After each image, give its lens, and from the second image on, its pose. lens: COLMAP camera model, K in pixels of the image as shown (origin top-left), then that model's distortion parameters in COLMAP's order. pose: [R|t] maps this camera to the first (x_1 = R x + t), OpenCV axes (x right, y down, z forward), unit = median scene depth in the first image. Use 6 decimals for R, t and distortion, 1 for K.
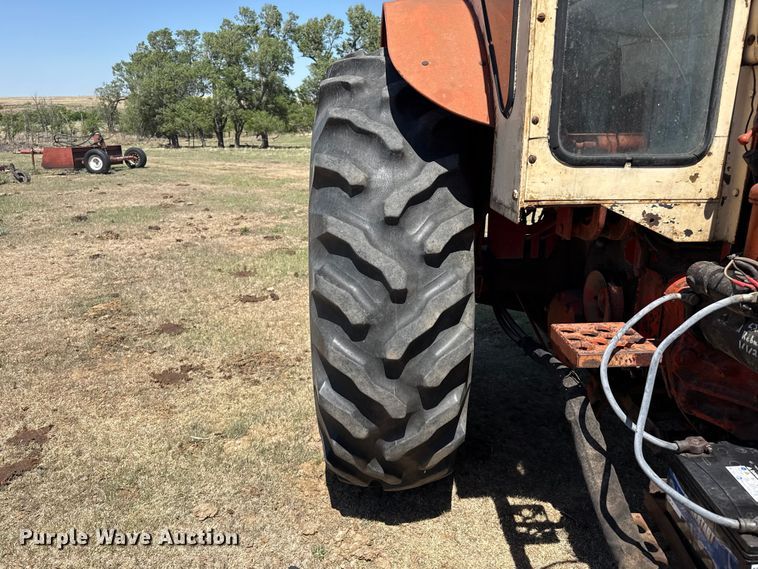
lens RADIAL K [[527.8, 0, 379.0], [0, 527.8, 284.5], [0, 0, 1]] dist [-0.000351, -0.002946]
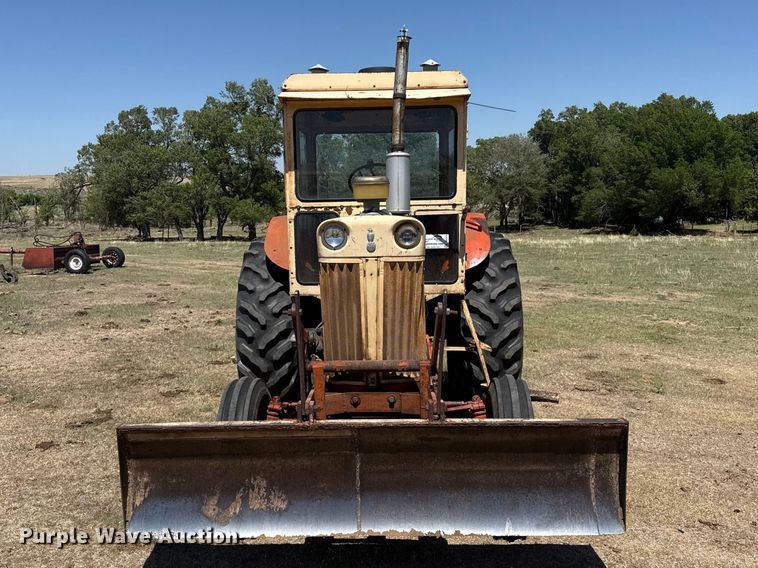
lens RADIAL K [[712.6, 0, 377.9], [0, 712.6, 313.5], [0, 0, 1]] dist [0.123094, -0.004876]
pose [[0.999182, -0.000385, -0.040437, 0.167380], [-0.005326, 0.989991, -0.141029, 0.101156], [0.040086, 0.141129, 0.989179, -0.587913]]
